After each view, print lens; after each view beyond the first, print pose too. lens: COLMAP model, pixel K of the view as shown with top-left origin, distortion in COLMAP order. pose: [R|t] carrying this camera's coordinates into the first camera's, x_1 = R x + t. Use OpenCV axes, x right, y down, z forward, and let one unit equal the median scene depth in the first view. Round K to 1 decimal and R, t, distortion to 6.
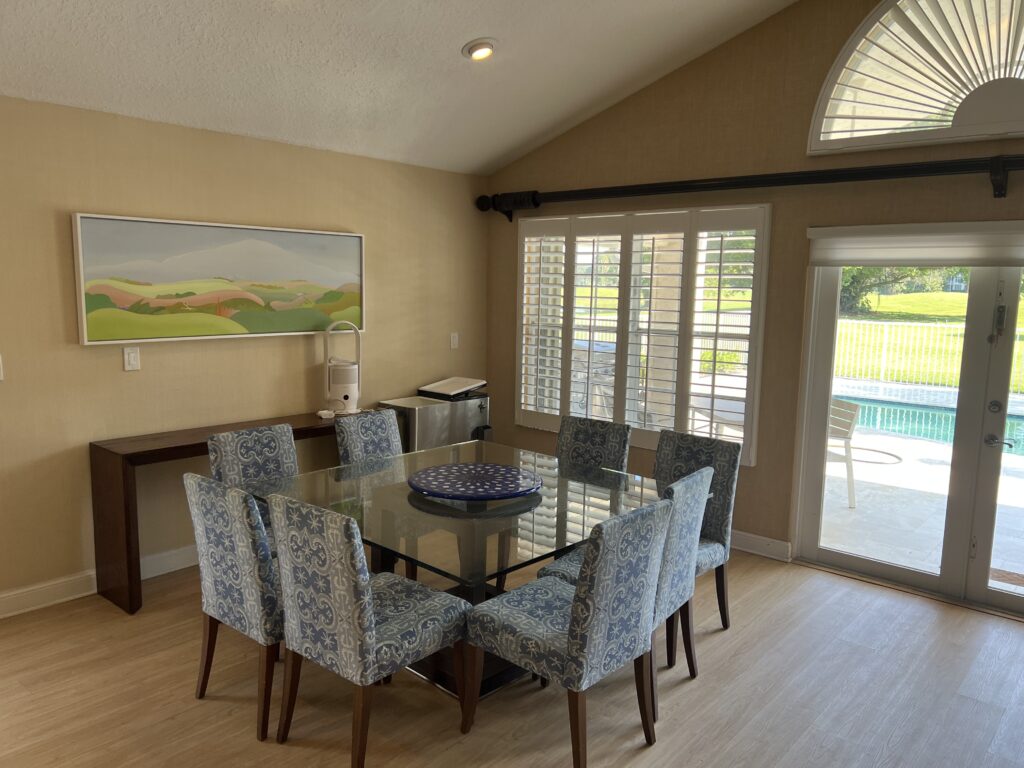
lens RADIAL K [[767.9, 0, 514.7], [0, 767.9, 384.5], [0, 0, 1]] dist [0.028214, -0.037192]
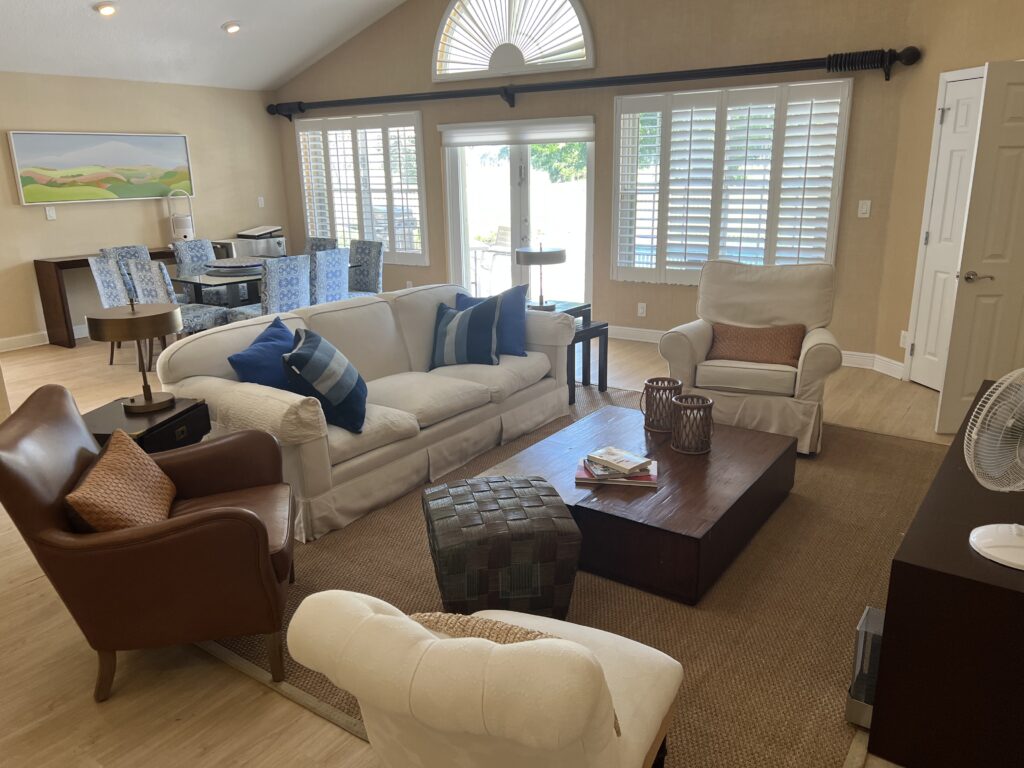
lens RADIAL K [[767.9, 0, 512.5], [0, 767.9, 388.2], [0, 0, 1]] dist [0.028214, -0.037192]
pose [[0.994043, -0.061888, 0.089714, 0.337549], [0.047778, 0.987276, 0.151671, 0.129807], [-0.097959, -0.146481, 0.984351, -0.818337]]
